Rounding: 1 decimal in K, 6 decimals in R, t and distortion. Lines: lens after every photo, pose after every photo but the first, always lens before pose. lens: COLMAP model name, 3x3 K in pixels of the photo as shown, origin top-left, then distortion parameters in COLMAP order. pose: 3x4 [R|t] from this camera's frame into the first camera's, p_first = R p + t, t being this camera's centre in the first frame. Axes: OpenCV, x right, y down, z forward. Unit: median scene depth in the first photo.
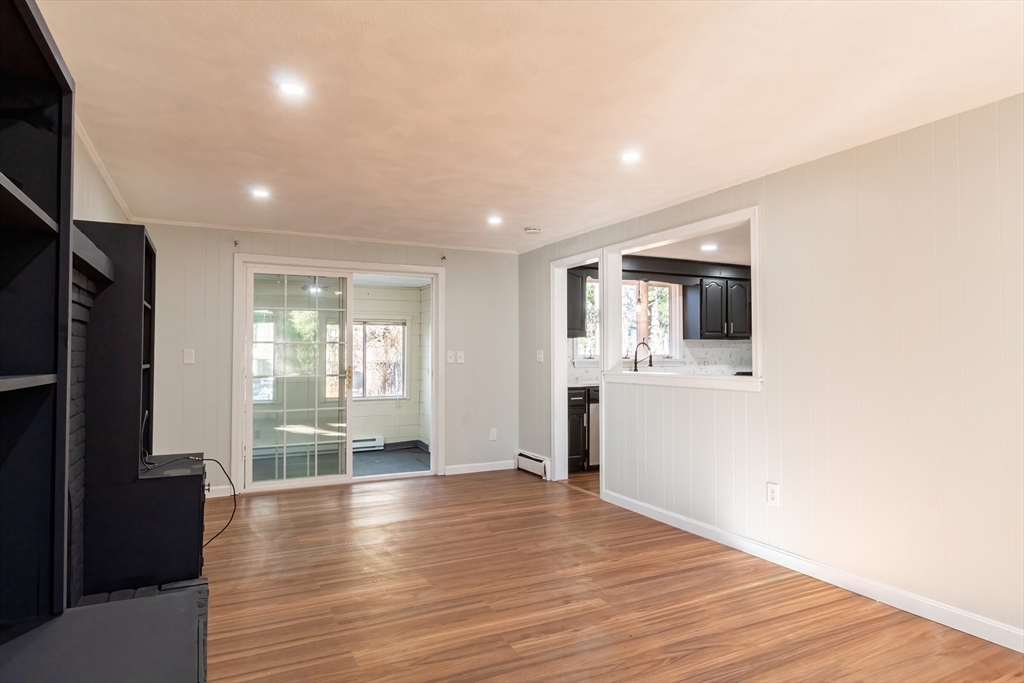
lens RADIAL K [[610.0, 0, 512.5], [0, 610.0, 340.6], [0, 0, 1]] dist [0.008880, -0.000159]
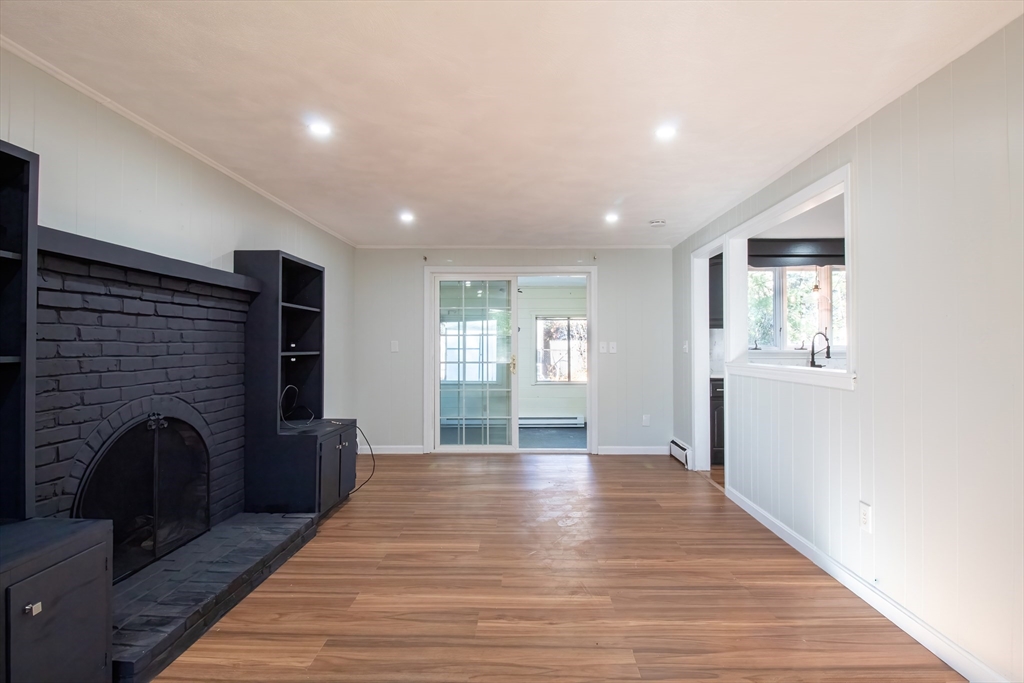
lens RADIAL K [[517.6, 0, 514.0], [0, 517.6, 343.4], [0, 0, 1]] dist [-0.000650, 0.000087]
pose [[0.885937, -0.000693, -0.463806, 0.229800], [0.009391, 0.999821, 0.016443, 0.003226], [0.463711, -0.018923, 0.885784, 0.124203]]
